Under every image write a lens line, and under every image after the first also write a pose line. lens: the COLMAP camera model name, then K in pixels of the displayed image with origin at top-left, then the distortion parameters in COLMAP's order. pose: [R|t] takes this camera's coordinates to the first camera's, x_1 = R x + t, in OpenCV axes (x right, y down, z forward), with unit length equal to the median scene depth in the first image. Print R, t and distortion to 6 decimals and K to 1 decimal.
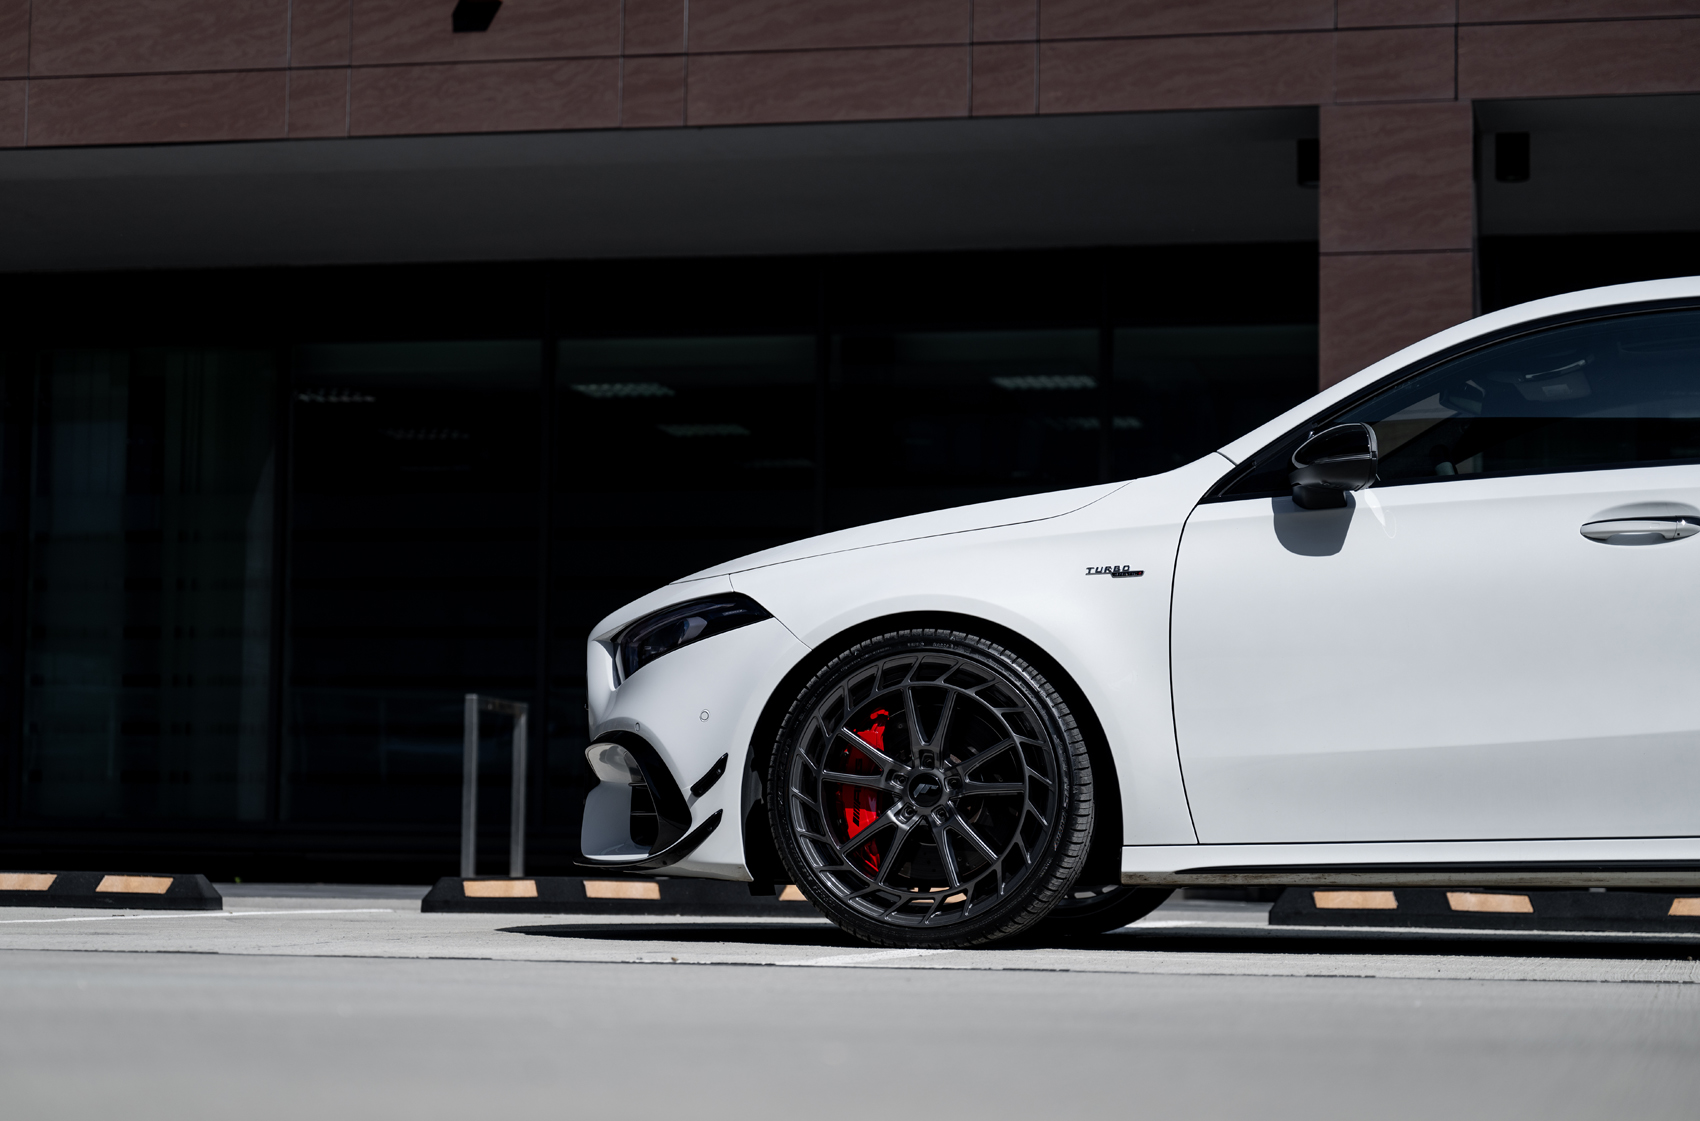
lens RADIAL K [[3730.6, 0, 787.8], [0, 3730.6, 559.7], [0, 0, 1]] dist [0.017037, -0.031138]
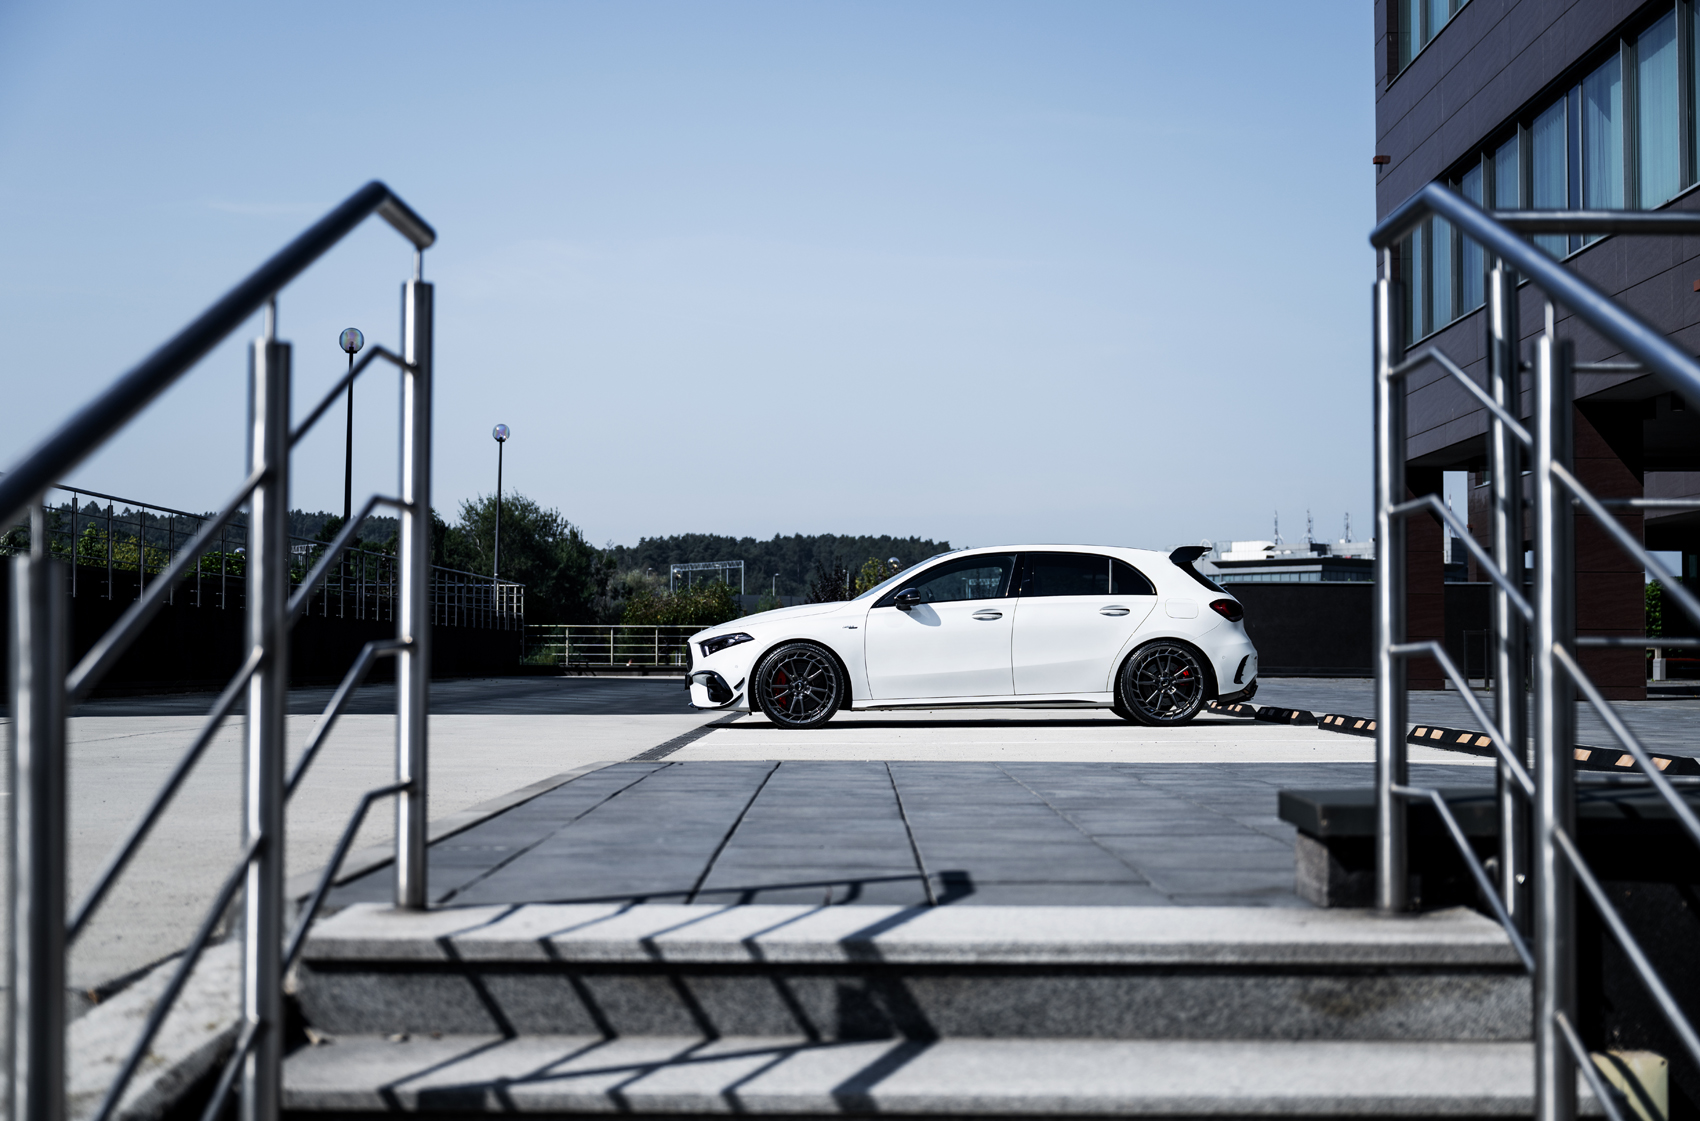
lens RADIAL K [[2154.0, 0, 850.0], [0, 2154.0, 560.5], [0, 0, 1]] dist [-0.003394, -0.004519]
pose [[0.227022, -0.055655, -0.972298, 1.038930], [0.084349, 0.995738, -0.037301, 0.007835], [0.970230, -0.073544, 0.230749, 0.250570]]
